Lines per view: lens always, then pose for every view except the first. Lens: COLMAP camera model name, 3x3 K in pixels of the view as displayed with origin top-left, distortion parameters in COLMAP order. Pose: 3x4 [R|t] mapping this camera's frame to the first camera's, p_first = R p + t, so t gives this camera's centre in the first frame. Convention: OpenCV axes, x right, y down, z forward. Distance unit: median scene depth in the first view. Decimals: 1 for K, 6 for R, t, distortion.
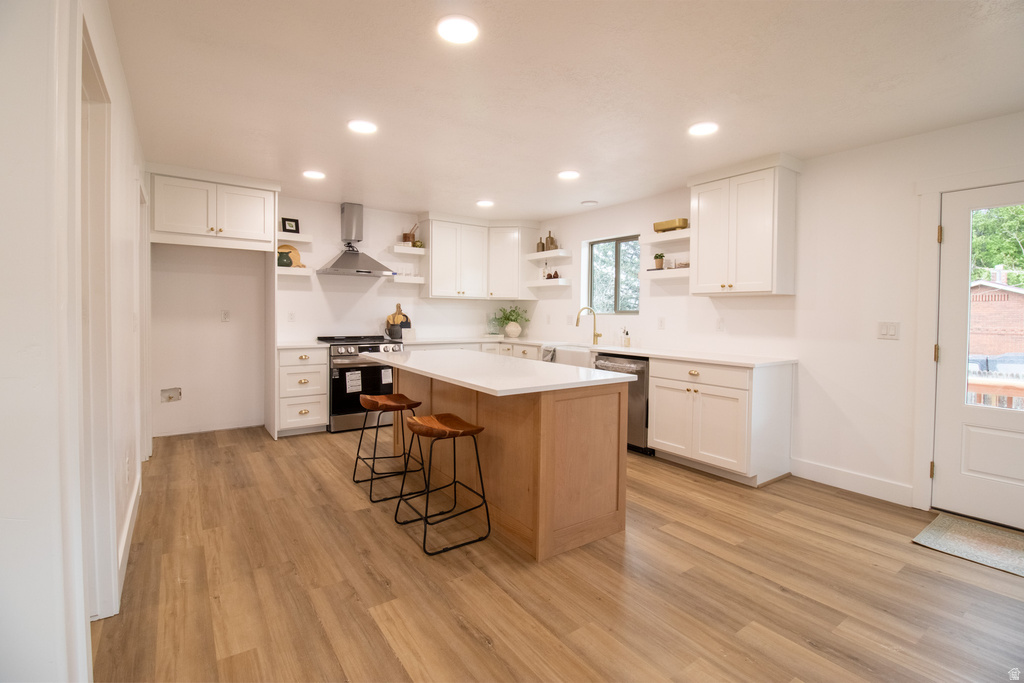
lens RADIAL K [[481.0, 0, 514.9], [0, 481.0, 324.3], [0, 0, 1]] dist [-0.002964, -0.001449]
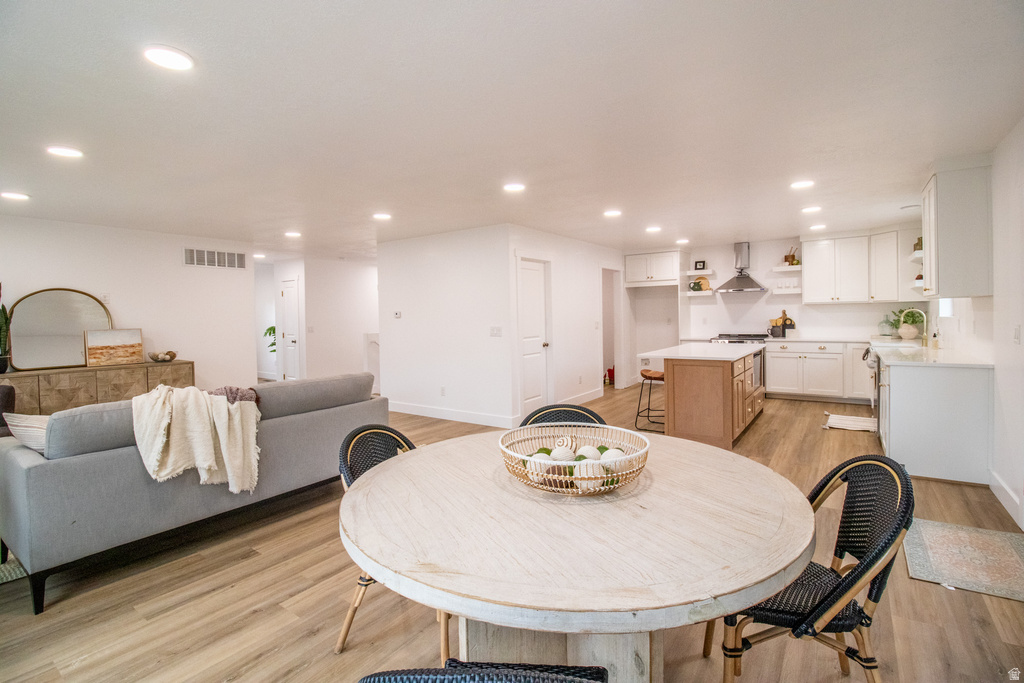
lens RADIAL K [[481.0, 0, 514.9], [0, 481.0, 324.3], [0, 0, 1]] dist [-0.002964, -0.001449]
pose [[0.331681, -0.003876, -0.943384, 1.039914], [0.001204, 0.999992, -0.003685, -0.000490], [0.943391, 0.000086, 0.331683, -0.157986]]
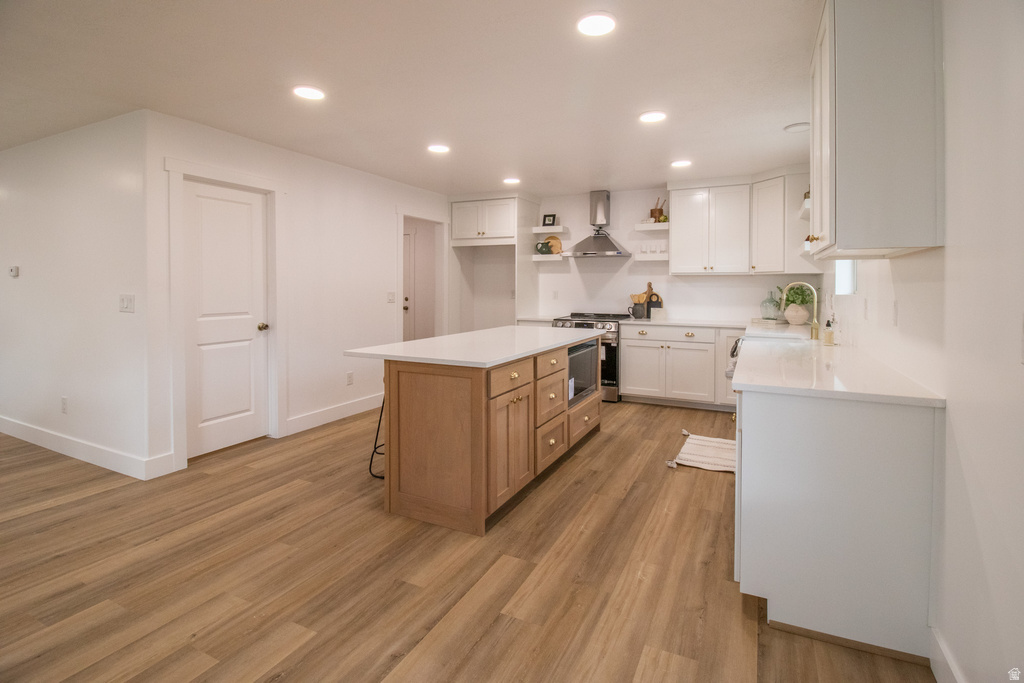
lens RADIAL K [[487.2, 0, 519.9], [0, 487.2, 295.6], [0, 0, 1]] dist [-0.001794, -0.000435]
pose [[0.473226, 0.002941, -0.880936, 0.707383], [-0.020347, 0.999764, -0.007592, -0.004473], [0.880706, 0.021517, 0.473174, 0.428751]]
